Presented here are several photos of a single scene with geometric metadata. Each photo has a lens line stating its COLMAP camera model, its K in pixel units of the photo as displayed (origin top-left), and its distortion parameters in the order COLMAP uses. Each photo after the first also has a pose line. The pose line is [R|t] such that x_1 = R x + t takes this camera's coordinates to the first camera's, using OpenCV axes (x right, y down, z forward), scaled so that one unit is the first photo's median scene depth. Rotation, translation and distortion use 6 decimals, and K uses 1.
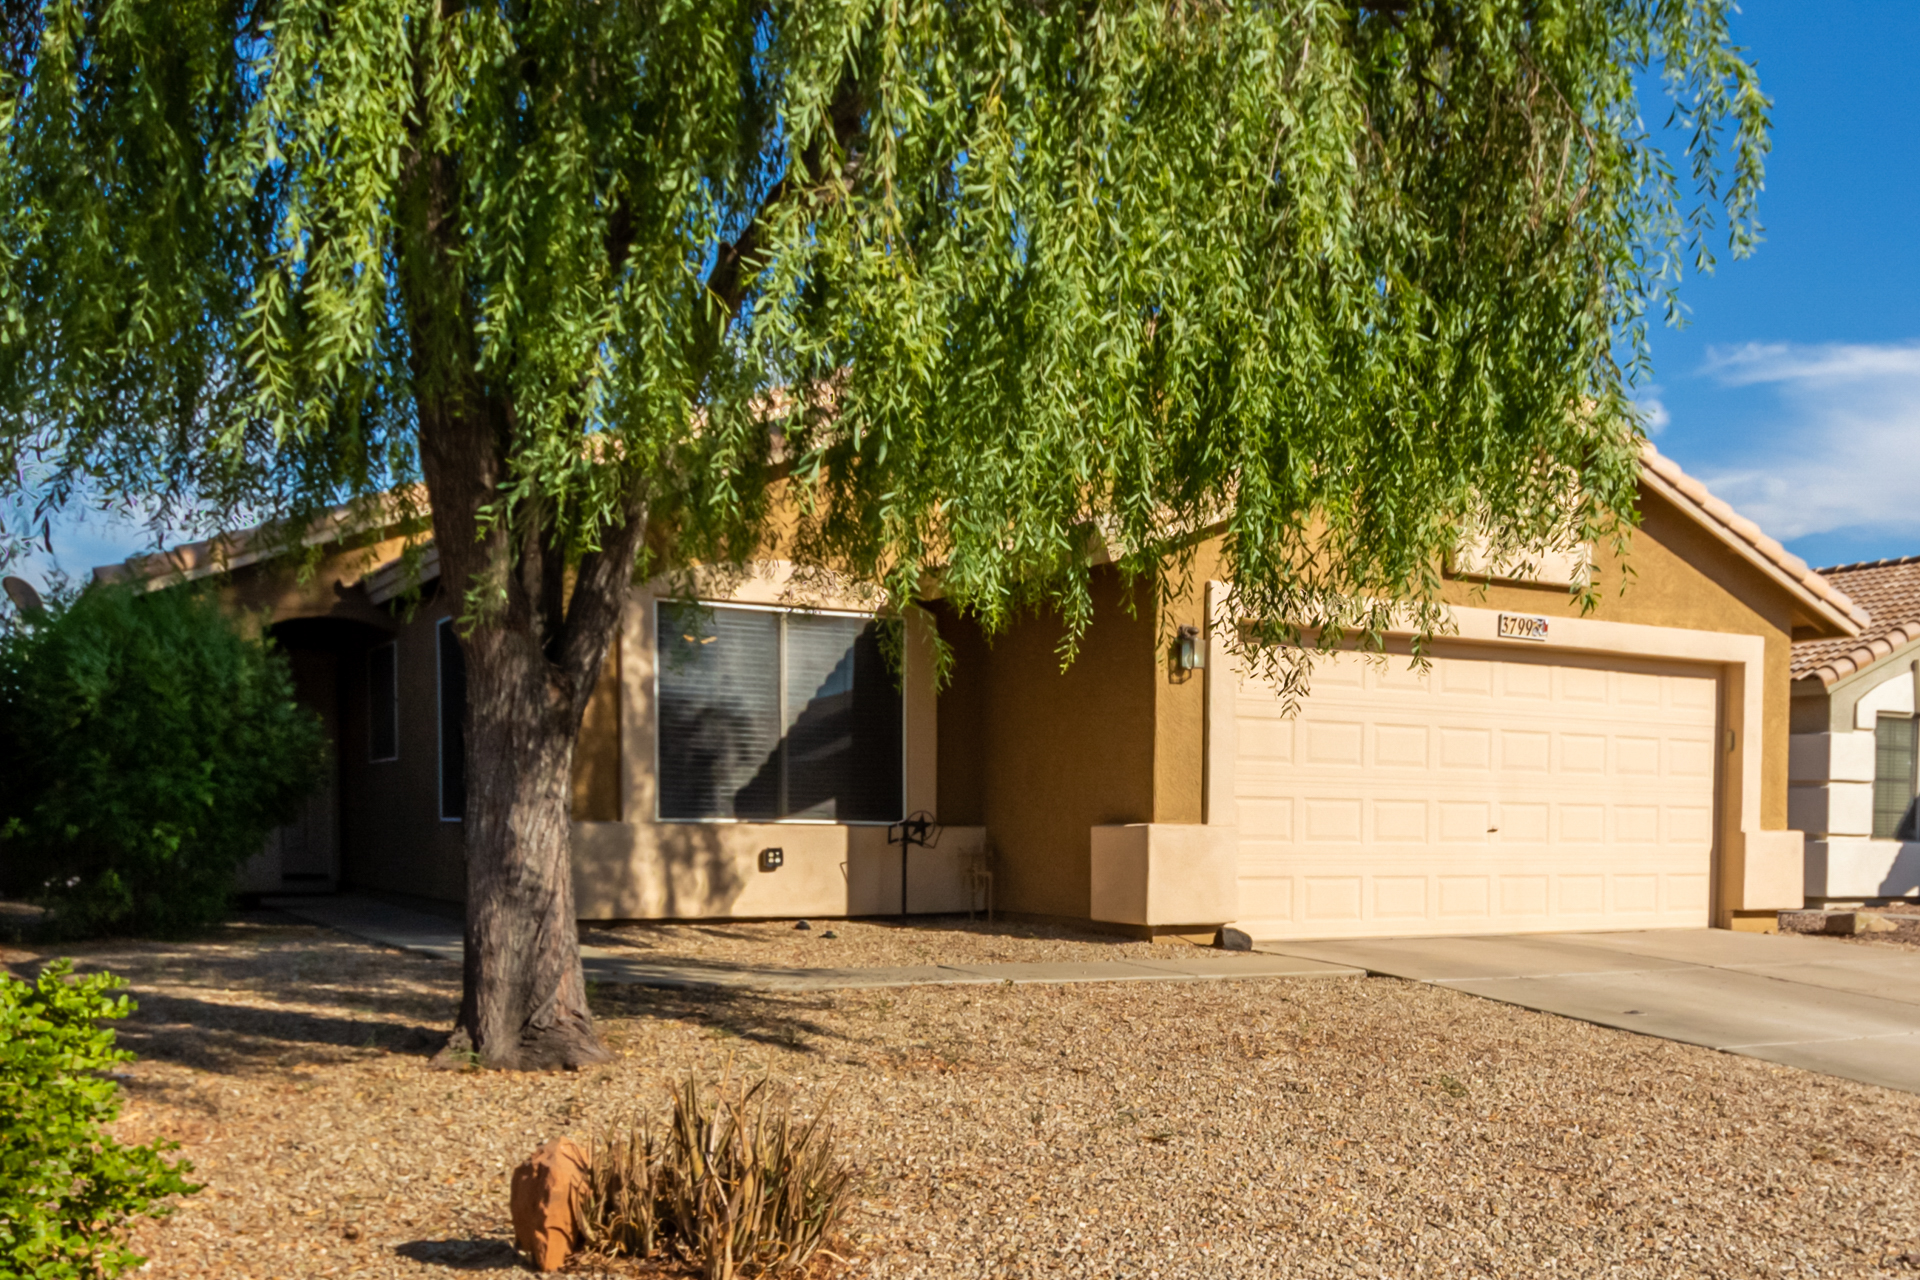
lens RADIAL K [[928.6, 0, 964.1], [0, 928.6, 635.5], [0, 0, 1]] dist [-0.000030, -0.000066]
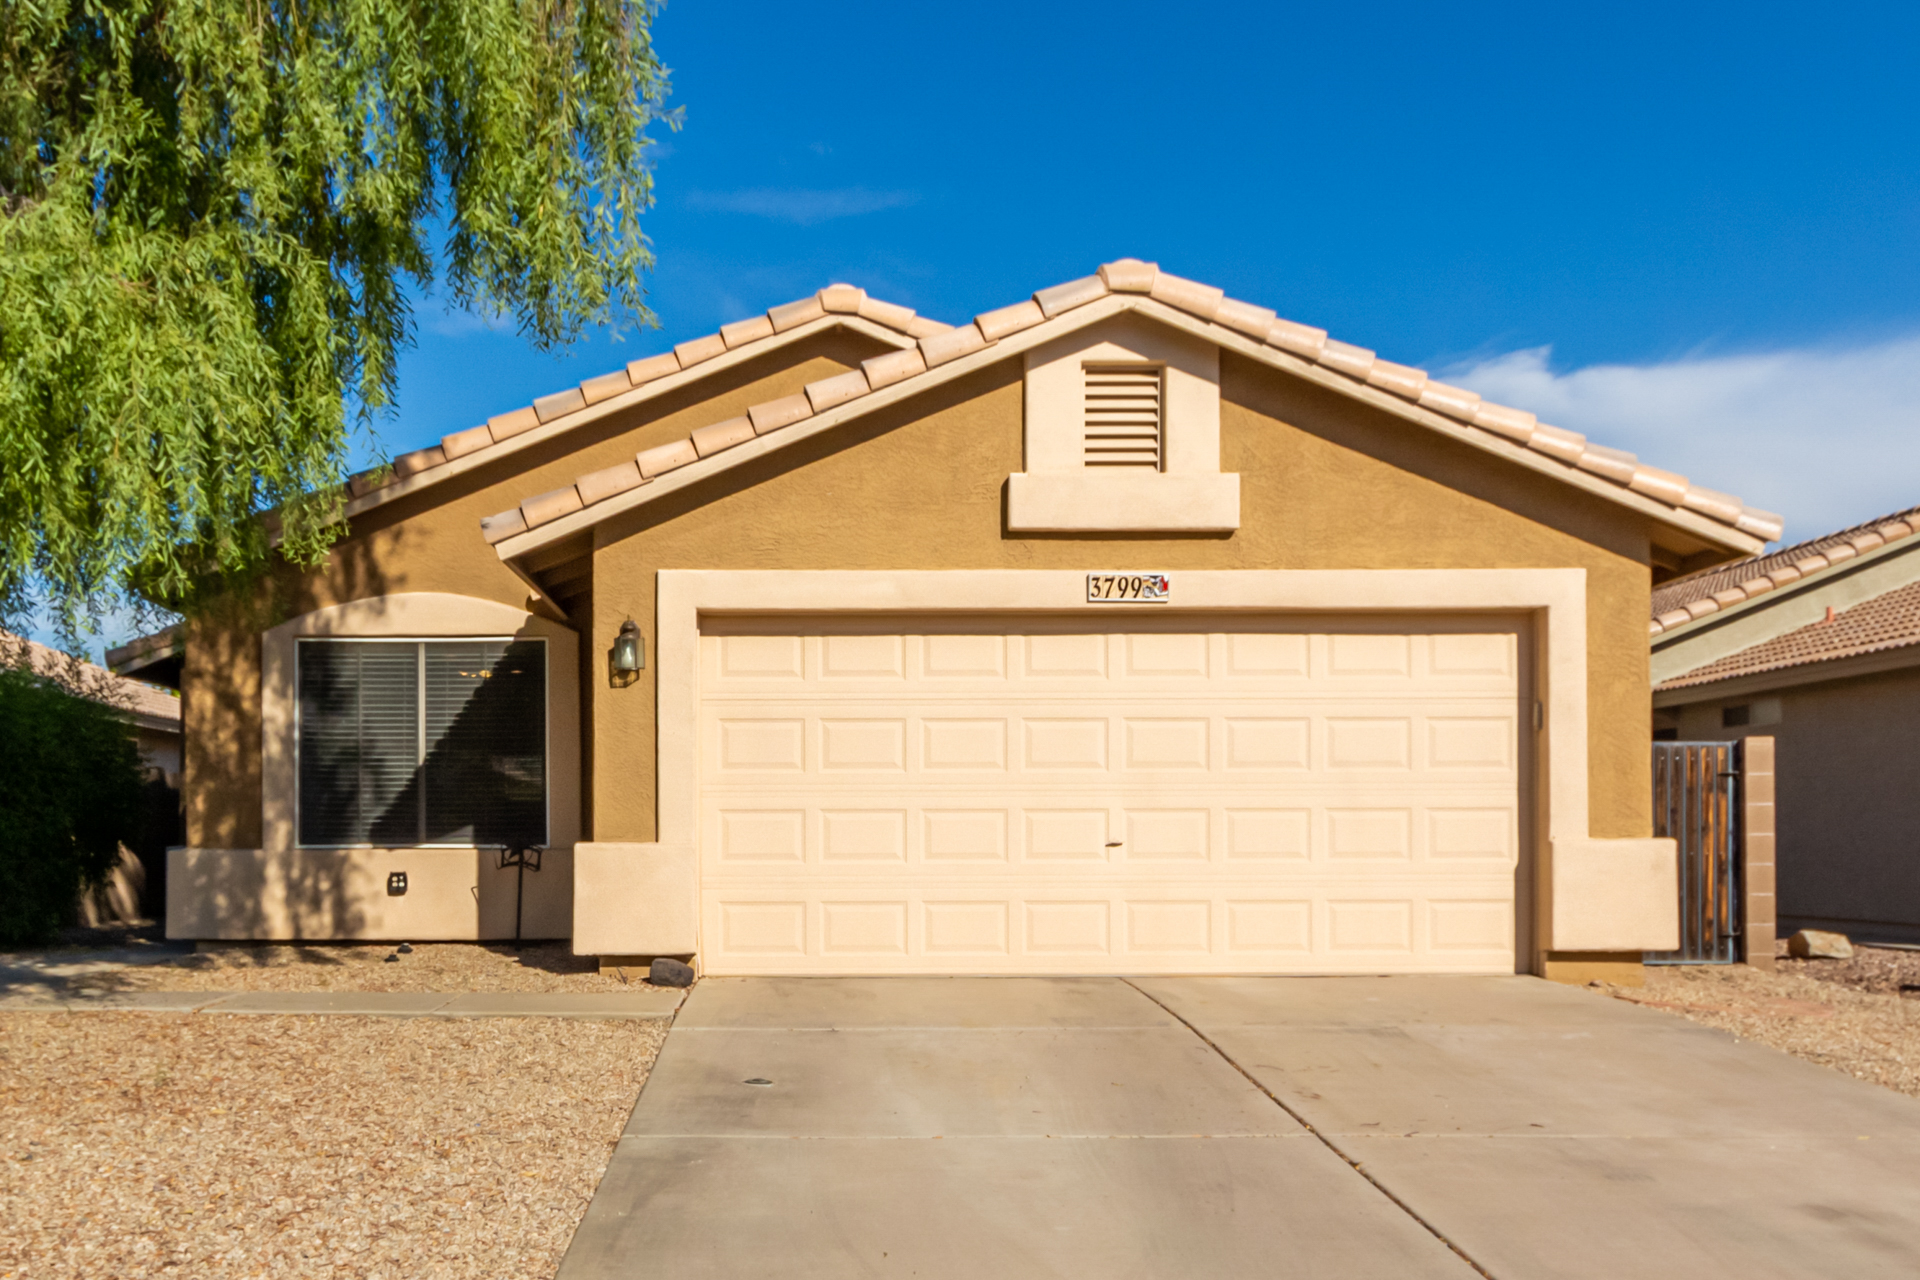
lens RADIAL K [[902.0, 0, 960.0], [0, 902.0, 640.0], [0, 0, 1]] dist [0.002046, -0.000159]
pose [[0.953322, -0.081564, -0.290730, 0.679491], [0.074325, 0.996589, -0.035876, 0.052306], [0.292664, 0.012592, 0.956132, 0.214762]]
